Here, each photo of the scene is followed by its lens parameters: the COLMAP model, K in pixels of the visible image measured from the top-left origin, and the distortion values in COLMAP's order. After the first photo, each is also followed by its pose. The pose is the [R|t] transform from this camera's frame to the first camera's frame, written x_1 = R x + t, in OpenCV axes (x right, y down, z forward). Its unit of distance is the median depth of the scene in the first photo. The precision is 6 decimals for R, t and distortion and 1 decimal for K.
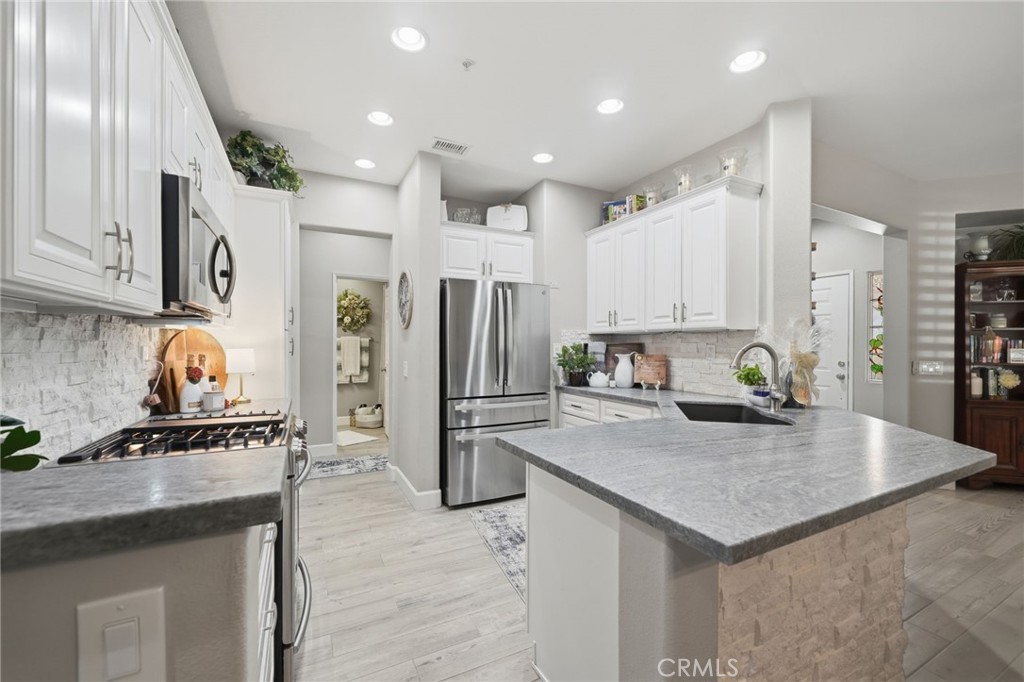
lens RADIAL K [[404.8, 0, 502.9], [0, 404.8, 348.2], [0, 0, 1]] dist [-0.002676, -0.000598]
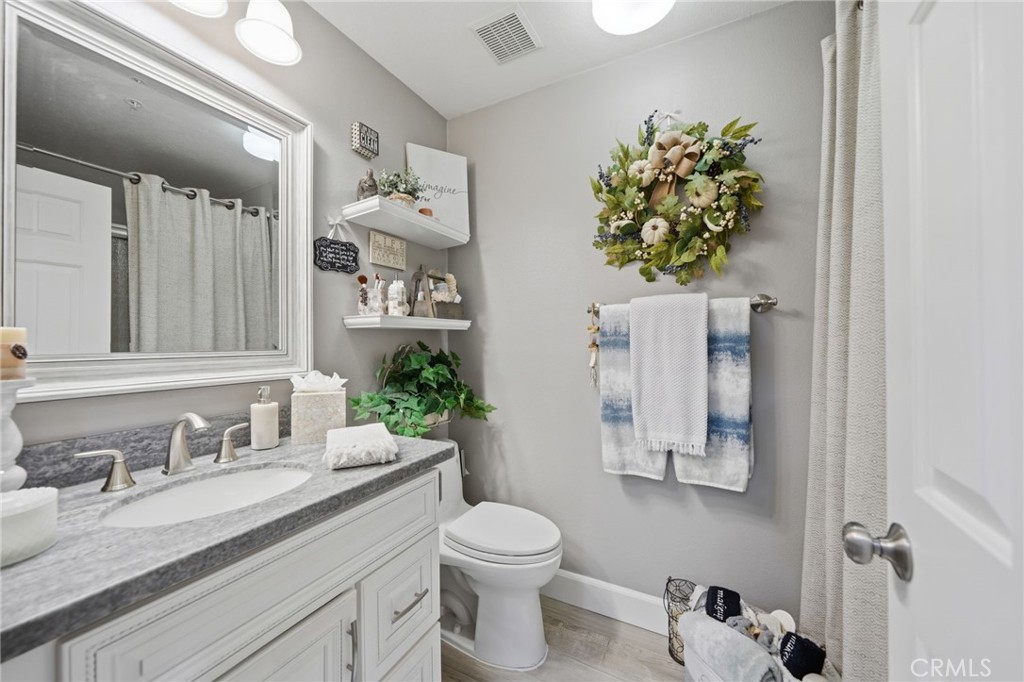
lens RADIAL K [[372.4, 0, 520.0], [0, 372.4, 337.4], [0, 0, 1]] dist [-0.004314, -0.000455]
pose [[0.591243, -0.011973, -0.806404, -0.242125], [0.006052, 0.999928, -0.010409, -0.000431], [0.806471, 0.001274, 0.591273, 0.782461]]
